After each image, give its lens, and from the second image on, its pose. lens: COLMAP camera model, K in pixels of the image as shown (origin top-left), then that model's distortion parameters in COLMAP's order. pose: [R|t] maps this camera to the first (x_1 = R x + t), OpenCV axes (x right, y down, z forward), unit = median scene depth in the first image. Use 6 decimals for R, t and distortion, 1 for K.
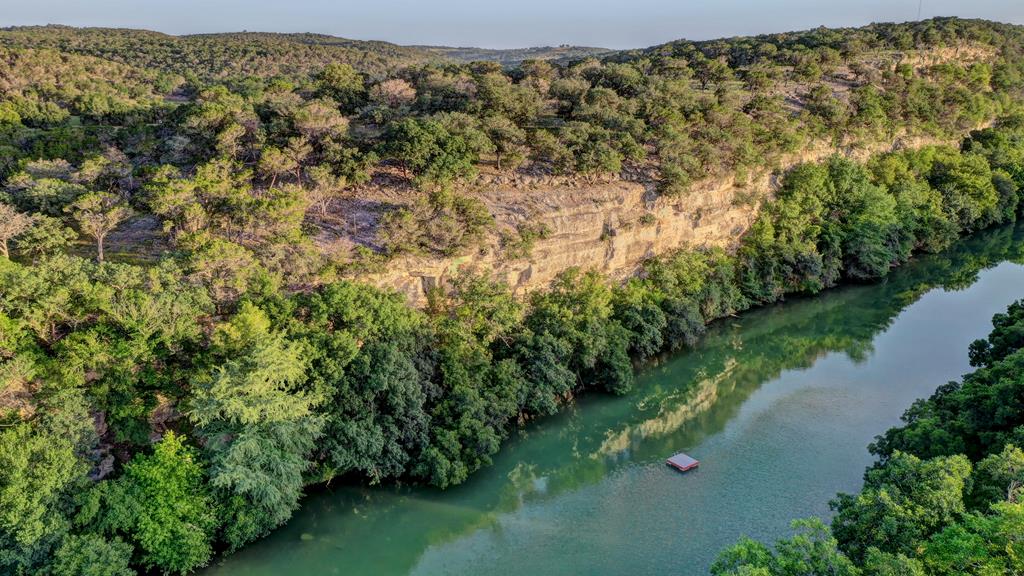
lens RADIAL K [[816.2, 0, 517.4], [0, 816.2, 289.9], [0, 0, 1]] dist [-0.001719, -0.007061]
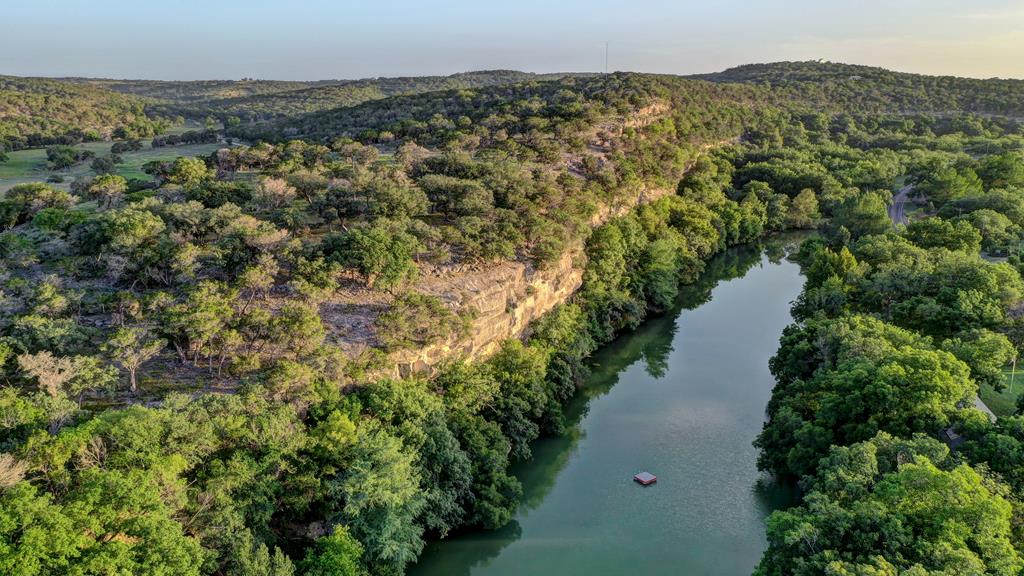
lens RADIAL K [[816.2, 0, 517.4], [0, 816.2, 289.9], [0, 0, 1]] dist [-0.001719, -0.007061]
pose [[0.925027, -0.096676, 0.367394, -0.311069], [0.107072, 0.994219, -0.007969, -0.077247], [-0.364499, 0.046709, 0.930031, -0.154281]]
